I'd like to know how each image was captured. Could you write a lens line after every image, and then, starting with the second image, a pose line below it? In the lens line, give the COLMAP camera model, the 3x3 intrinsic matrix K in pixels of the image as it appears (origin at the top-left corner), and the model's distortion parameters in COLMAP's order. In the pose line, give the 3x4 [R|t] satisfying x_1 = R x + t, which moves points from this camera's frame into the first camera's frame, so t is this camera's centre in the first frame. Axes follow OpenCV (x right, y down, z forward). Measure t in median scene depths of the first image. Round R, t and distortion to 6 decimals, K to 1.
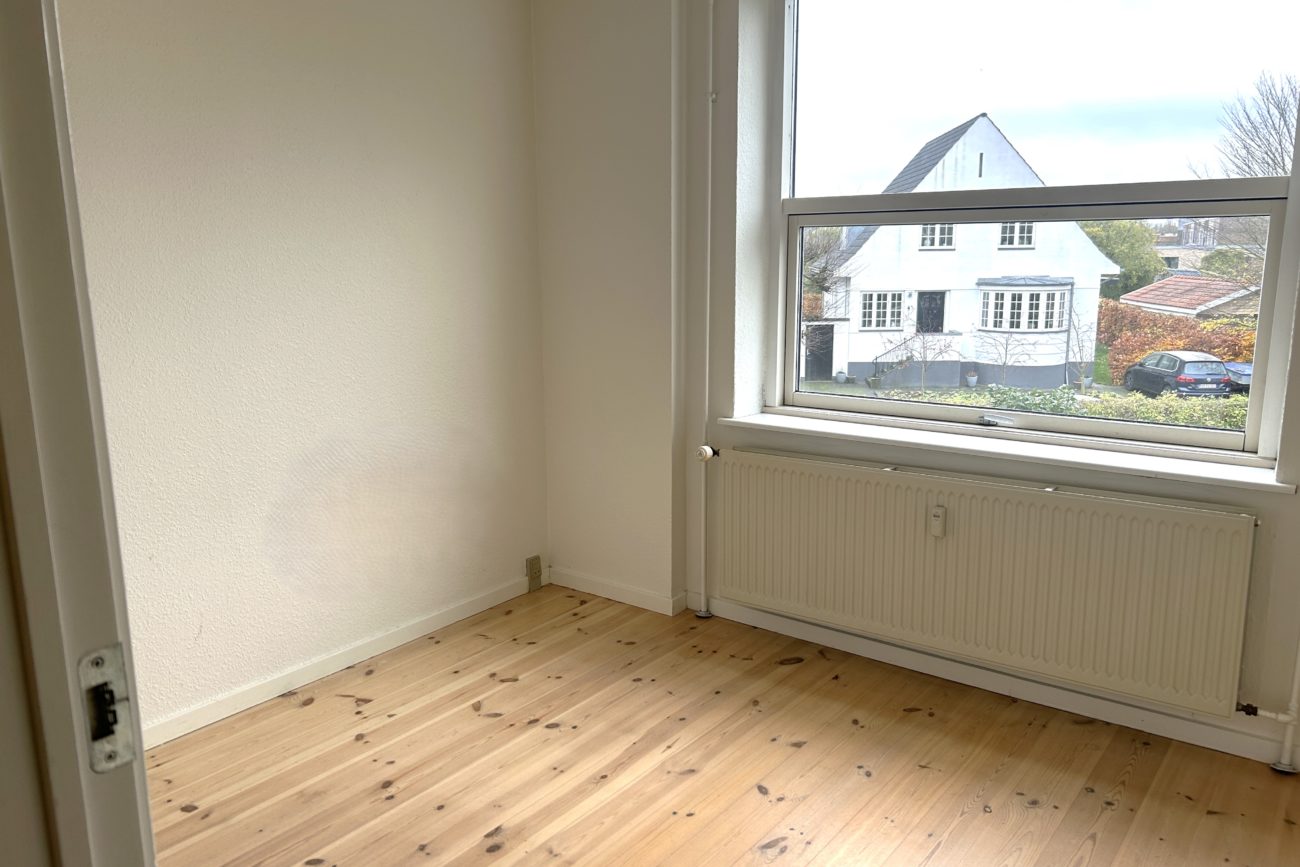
lens RADIAL K [[968.0, 0, 646.0], [0, 968.0, 435.6], [0, 0, 1]] dist [0.048256, -0.046421]
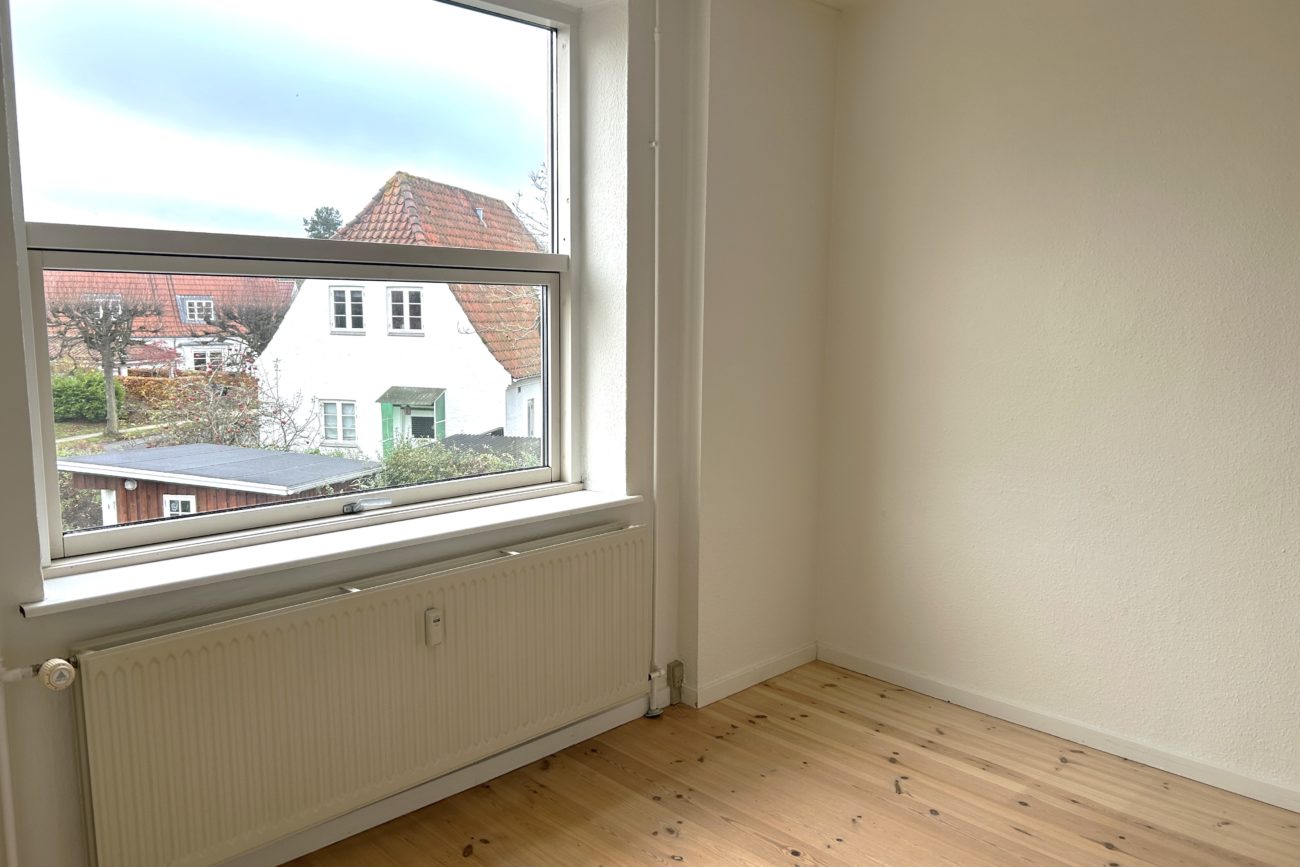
lens RADIAL K [[968.0, 0, 656.0], [0, 968.0, 443.6], [0, 0, 1]] dist [0.048256, -0.046421]
pose [[0.140085, -0.134729, 0.980930, -0.519460], [0.175427, 0.978403, 0.109330, -0.137084], [-0.974475, 0.156766, 0.160694, 0.690456]]
